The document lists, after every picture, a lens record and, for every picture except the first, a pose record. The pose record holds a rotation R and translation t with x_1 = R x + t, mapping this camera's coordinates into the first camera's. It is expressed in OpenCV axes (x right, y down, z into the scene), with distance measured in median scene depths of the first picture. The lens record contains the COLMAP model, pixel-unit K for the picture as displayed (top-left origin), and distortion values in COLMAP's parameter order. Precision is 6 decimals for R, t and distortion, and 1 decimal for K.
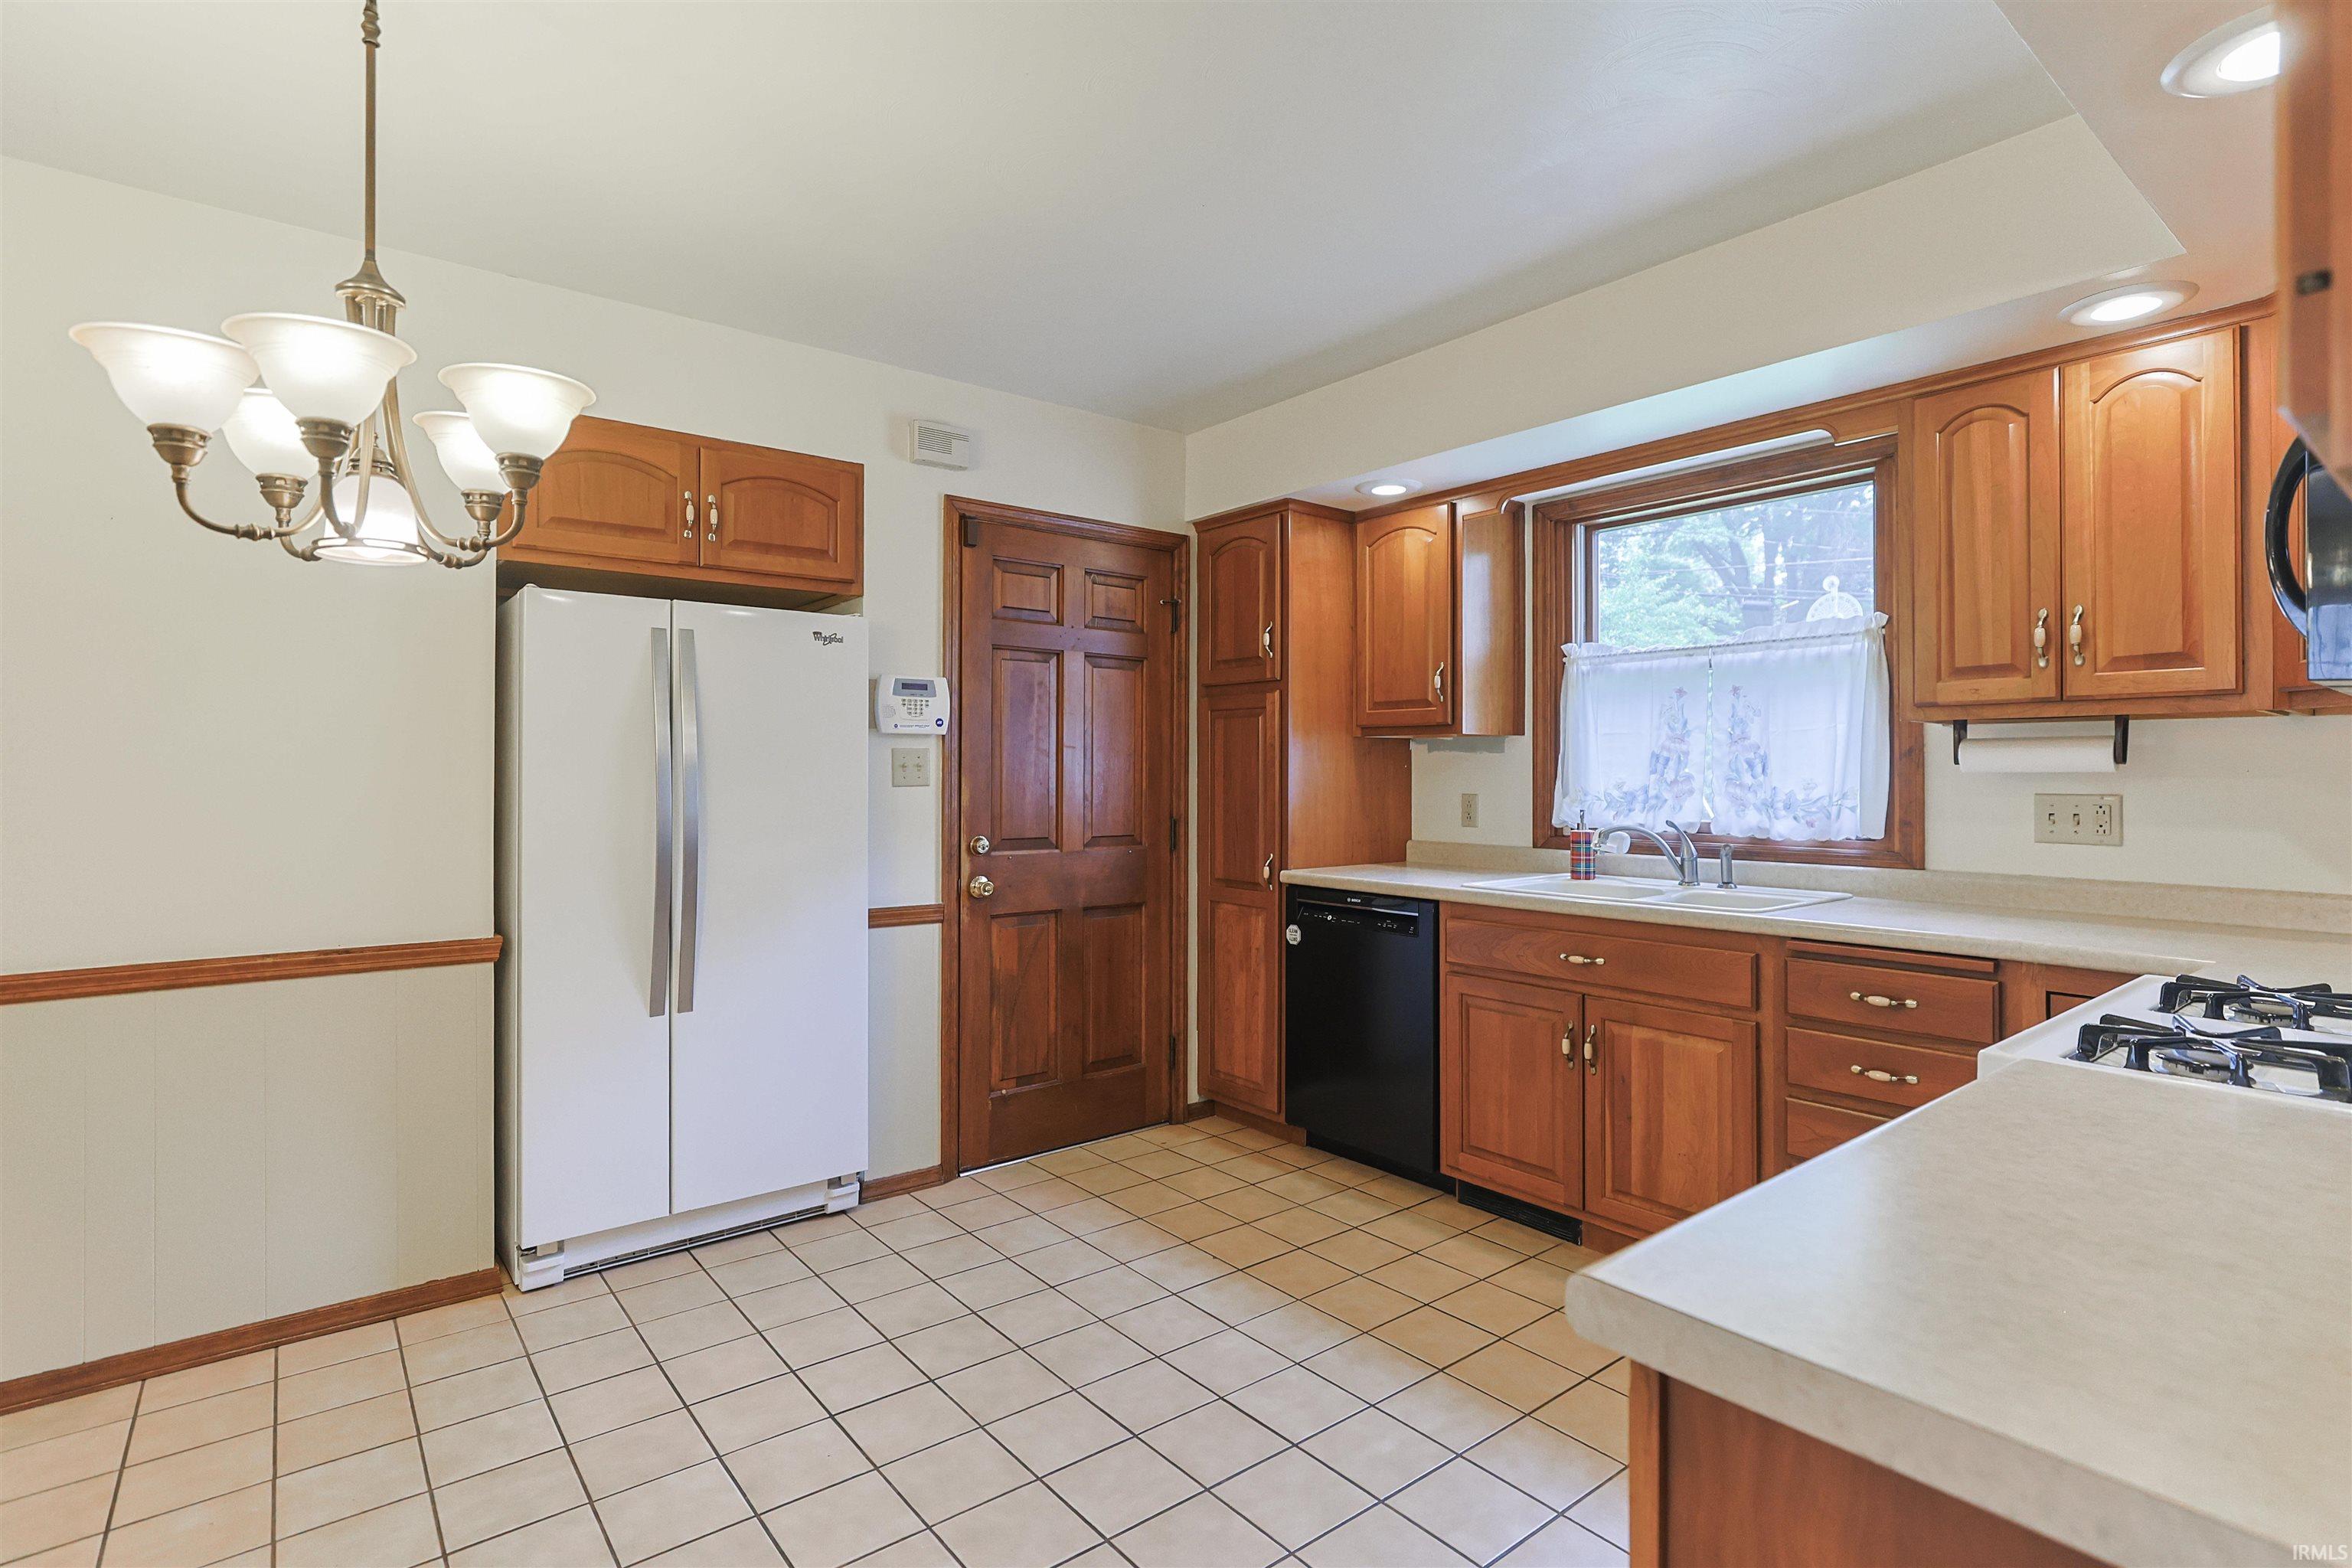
lens RADIAL K [[1146.3, 0, 1176.9], [0, 1146.3, 759.1], [0, 0, 1]] dist [-0.002347, 0.000947]
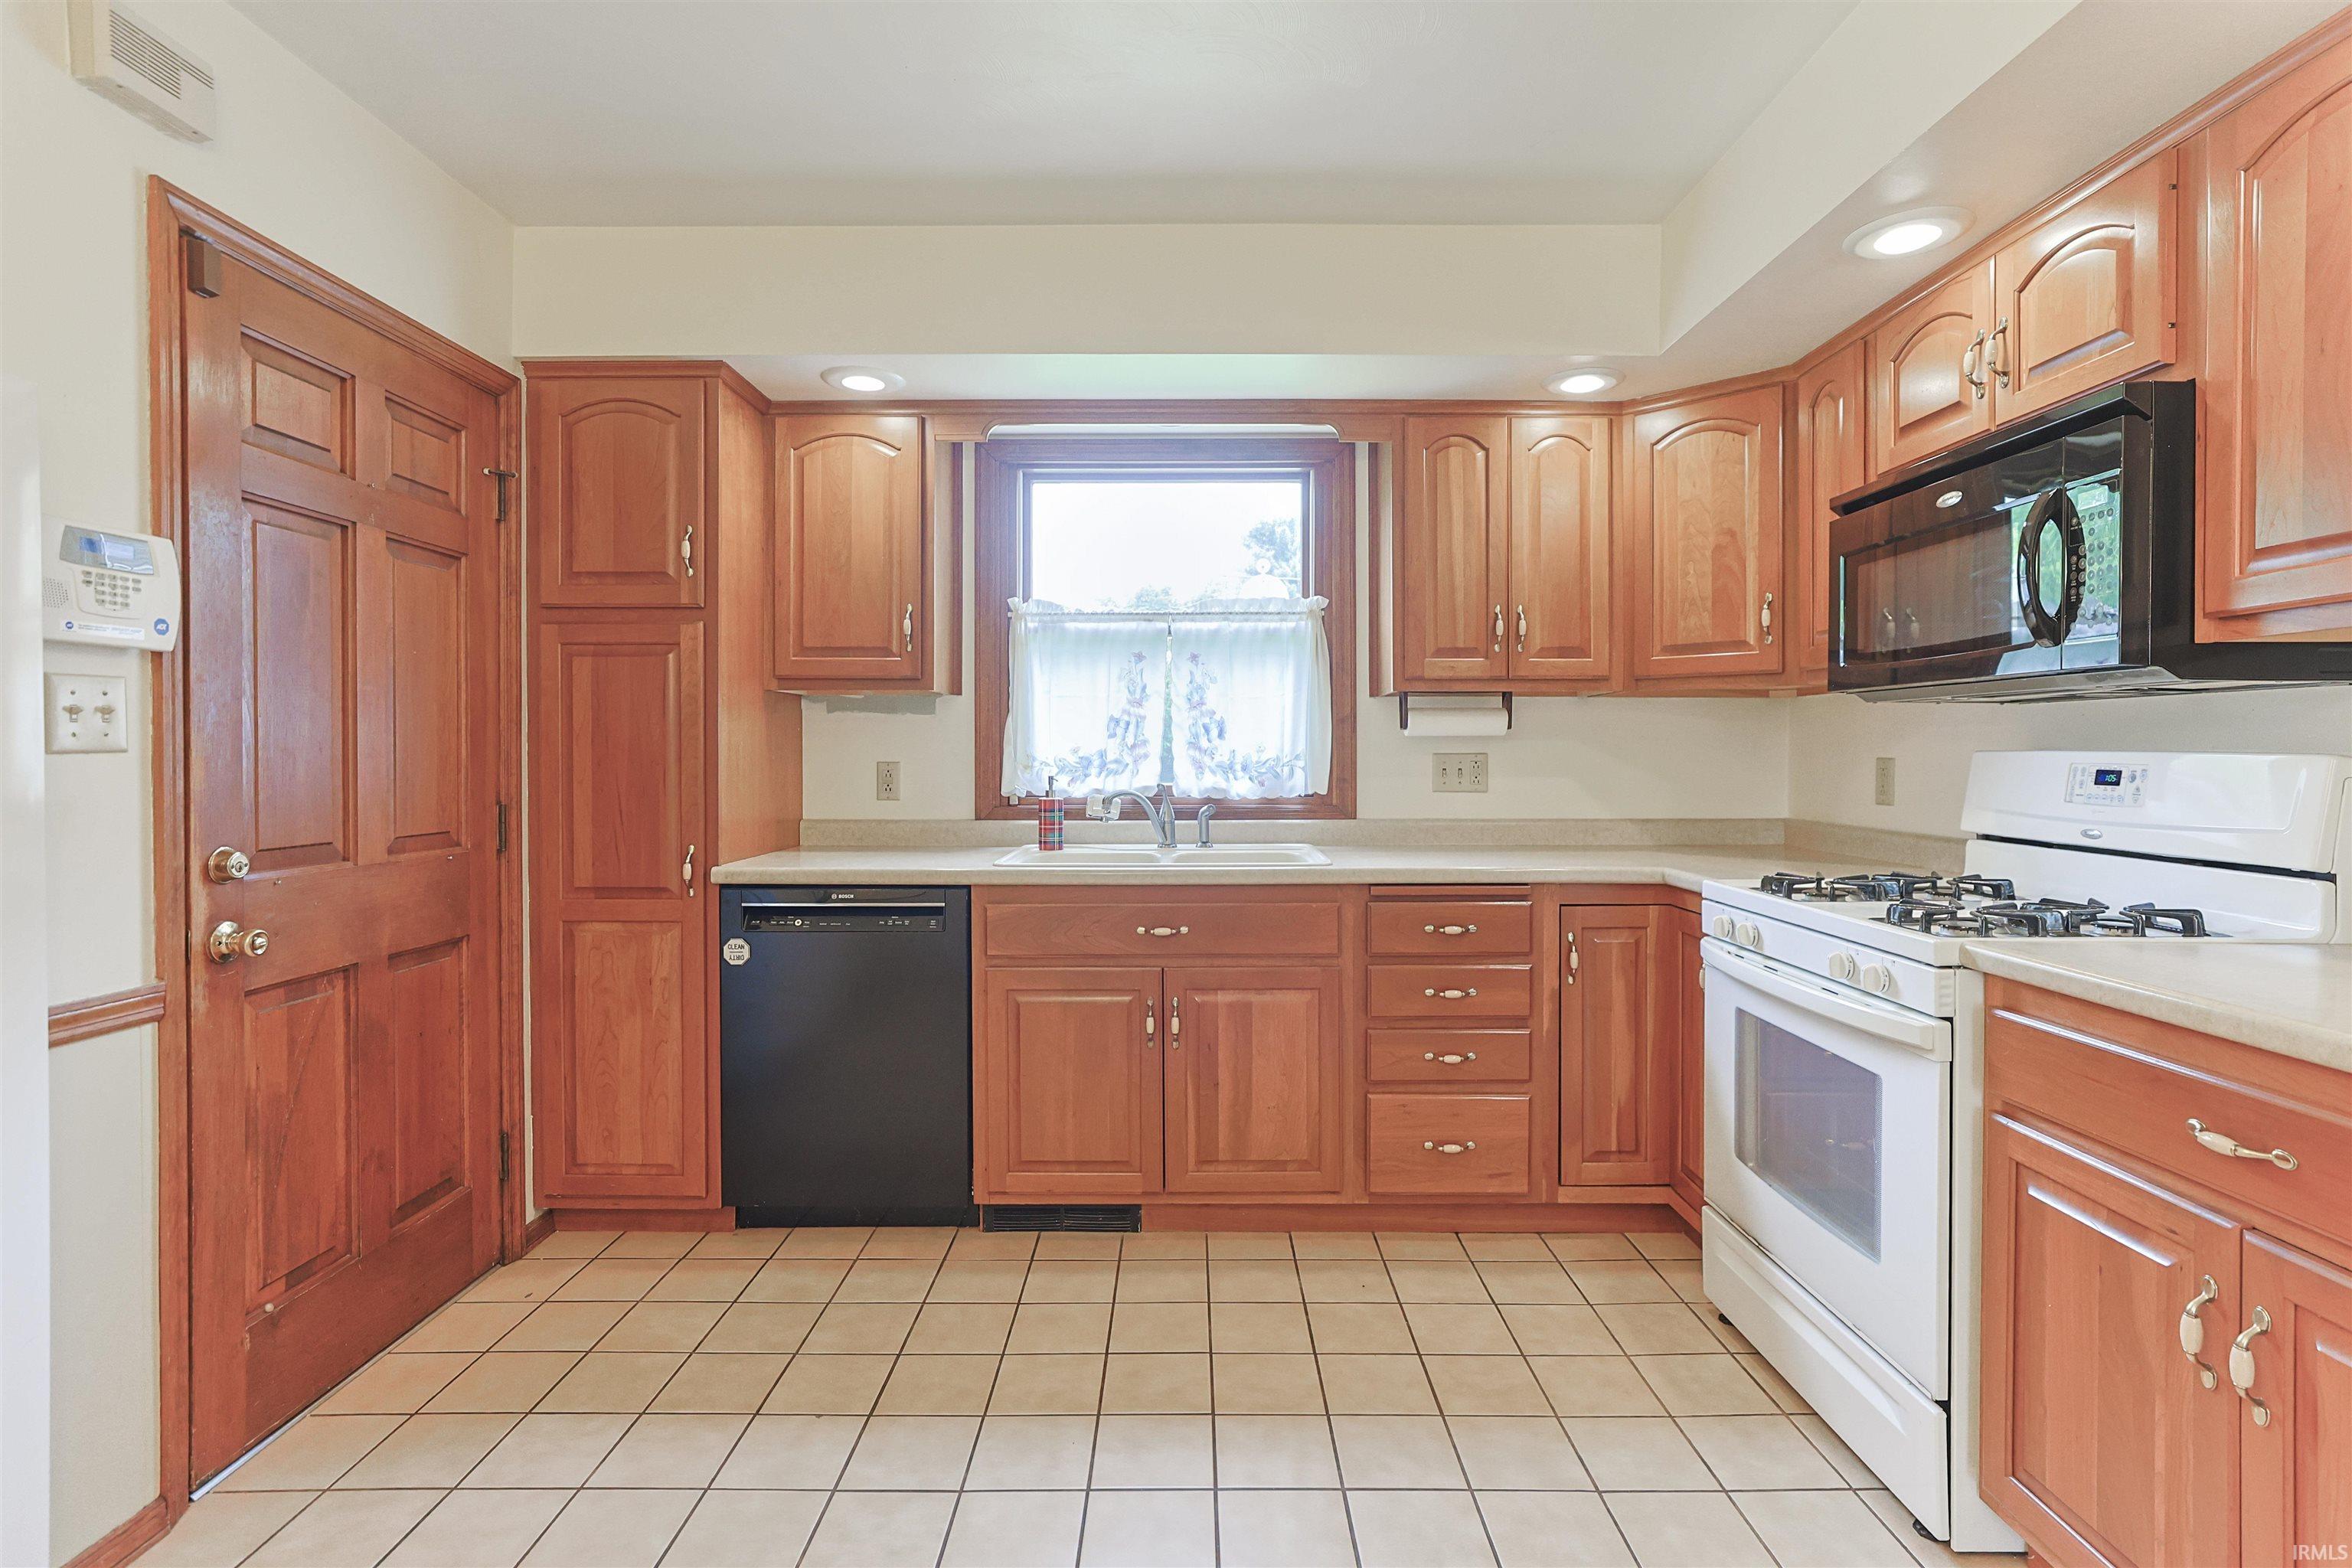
lens RADIAL K [[1146.3, 0, 1176.9], [0, 1146.3, 759.1], [0, 0, 1]] dist [-0.002347, 0.000947]
pose [[0.630293, -0.007320, 0.776323, -0.314911], [-0.008391, 0.999833, 0.016240, 0.014468], [-0.776312, -0.016750, 0.630126, 0.331902]]
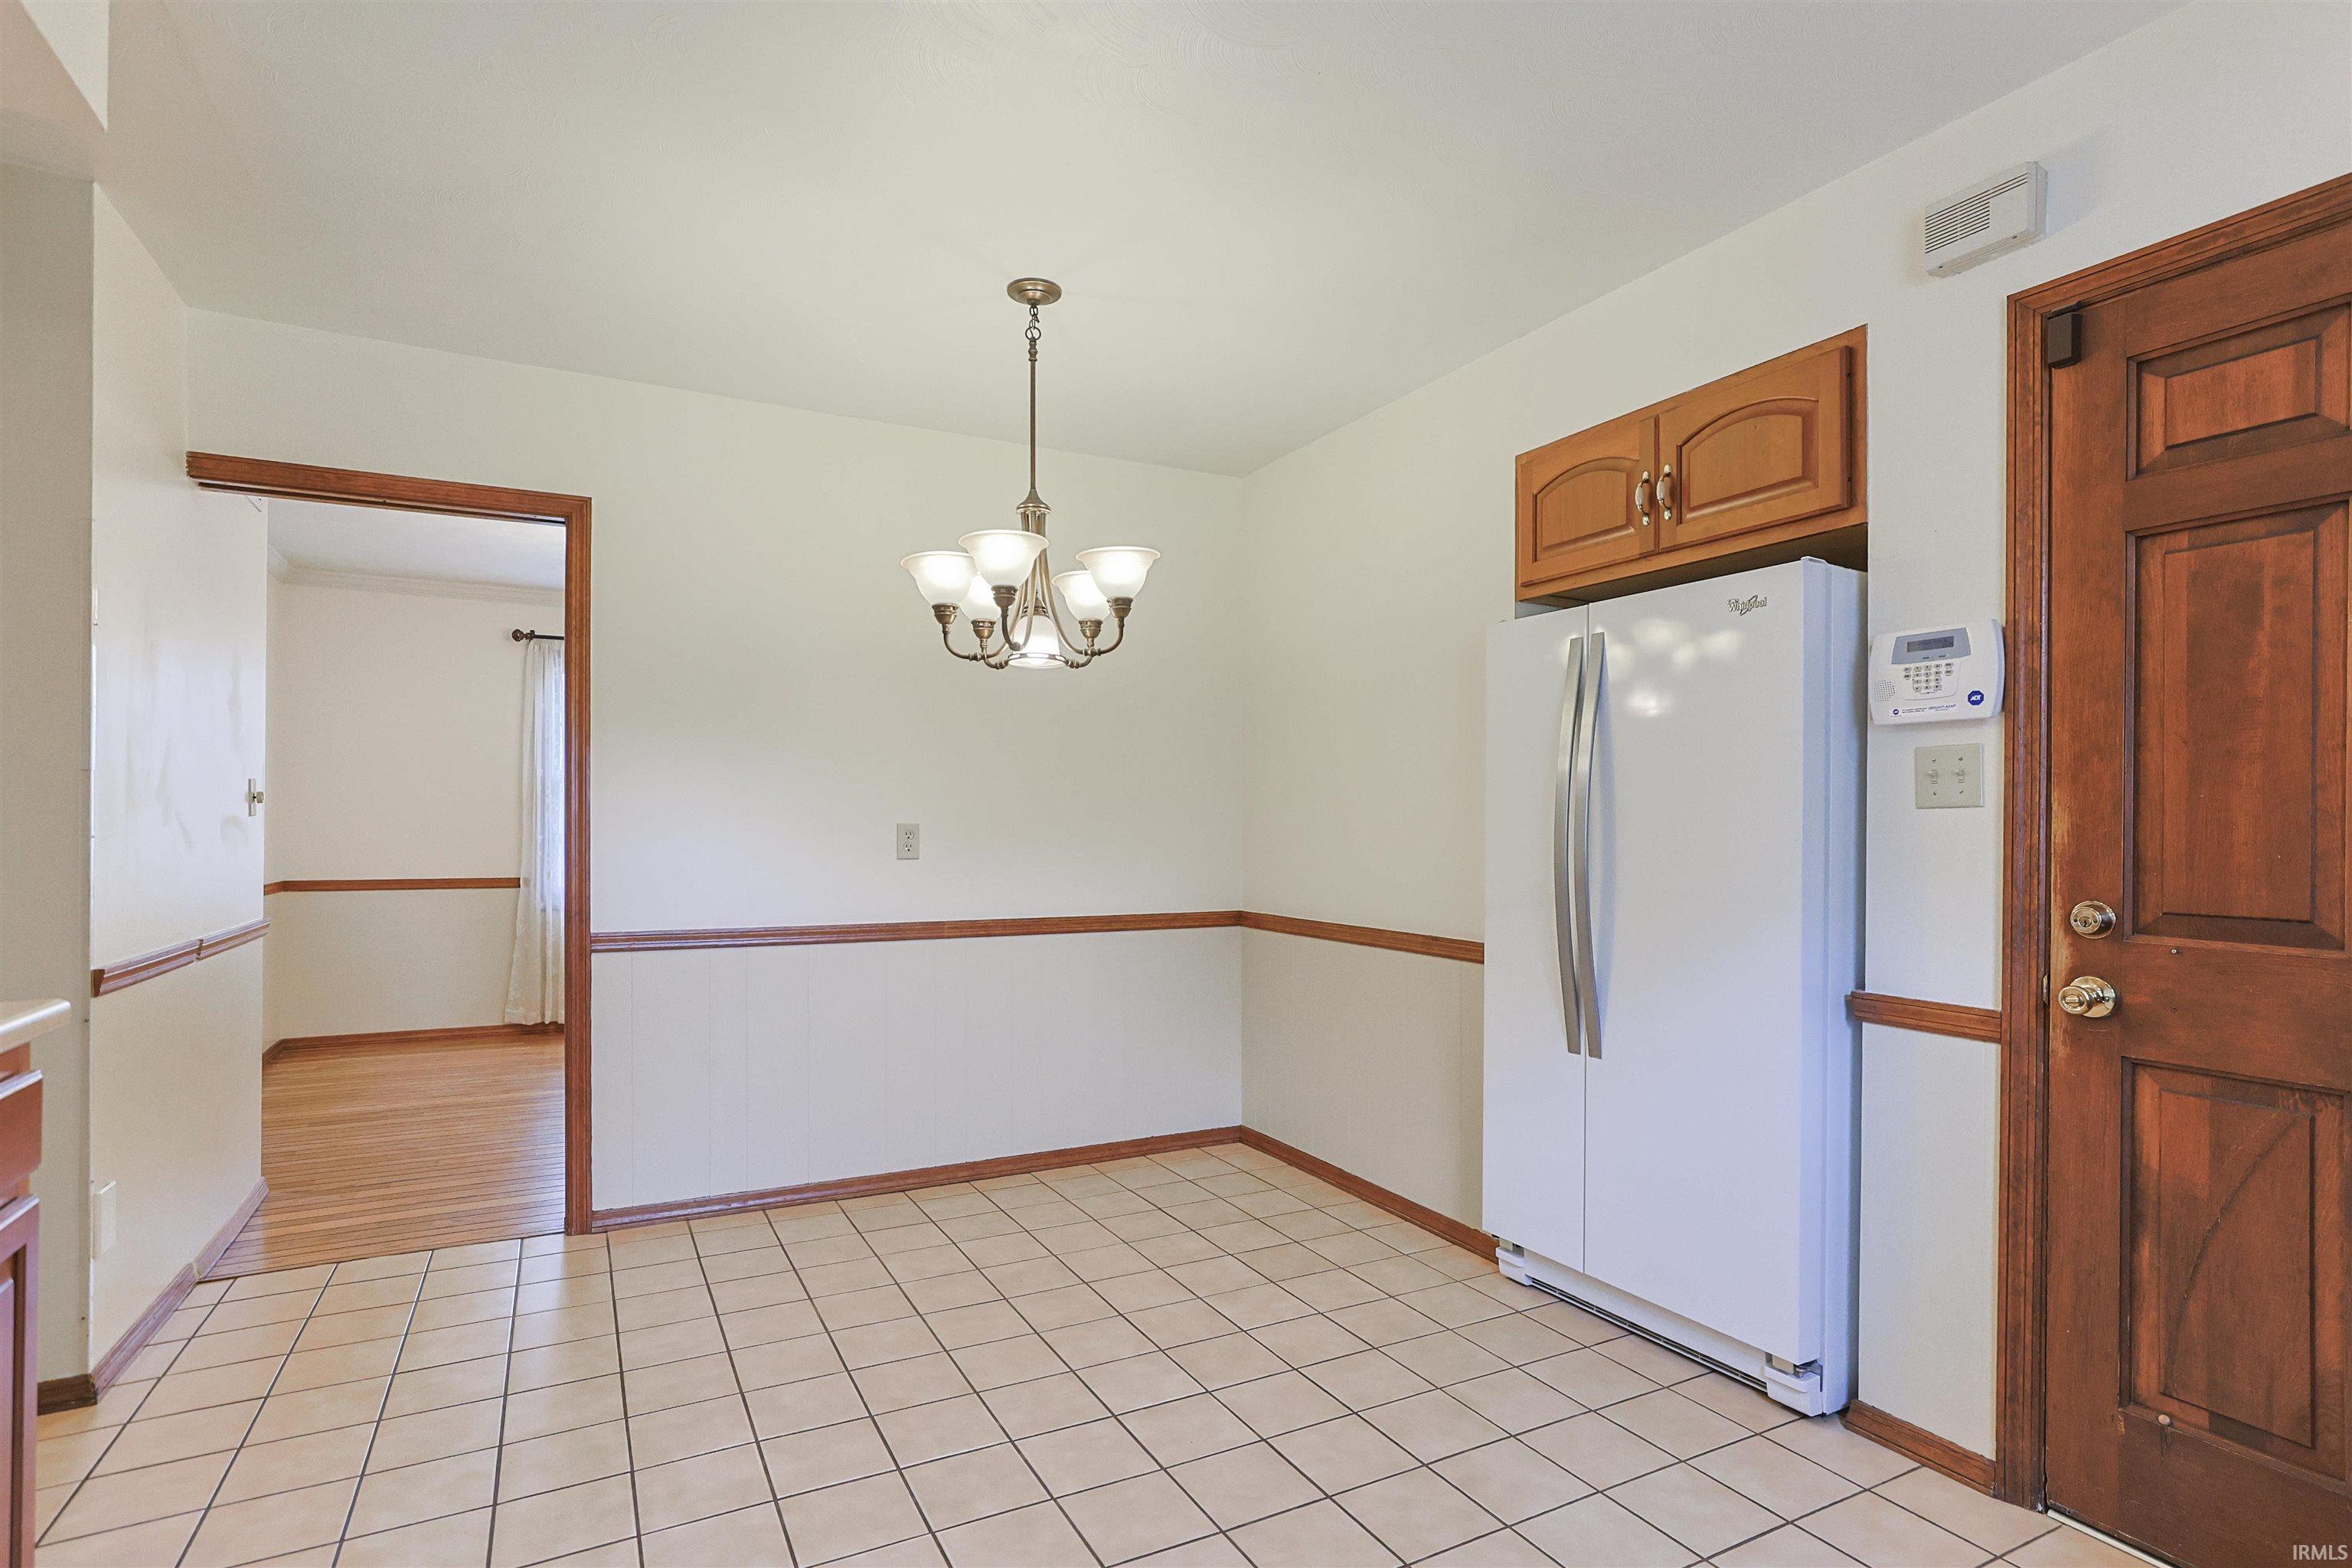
lens RADIAL K [[1122.8, 0, 1194.1], [0, 1122.8, 814.2], [0, 0, 1]] dist [-0.000571, 0.001021]
pose [[-0.149183, -0.007954, -0.988778, 0.414873], [0.004796, 0.999950, -0.008767, 0.030427], [0.988798, -0.006051, -0.149137, 0.686081]]
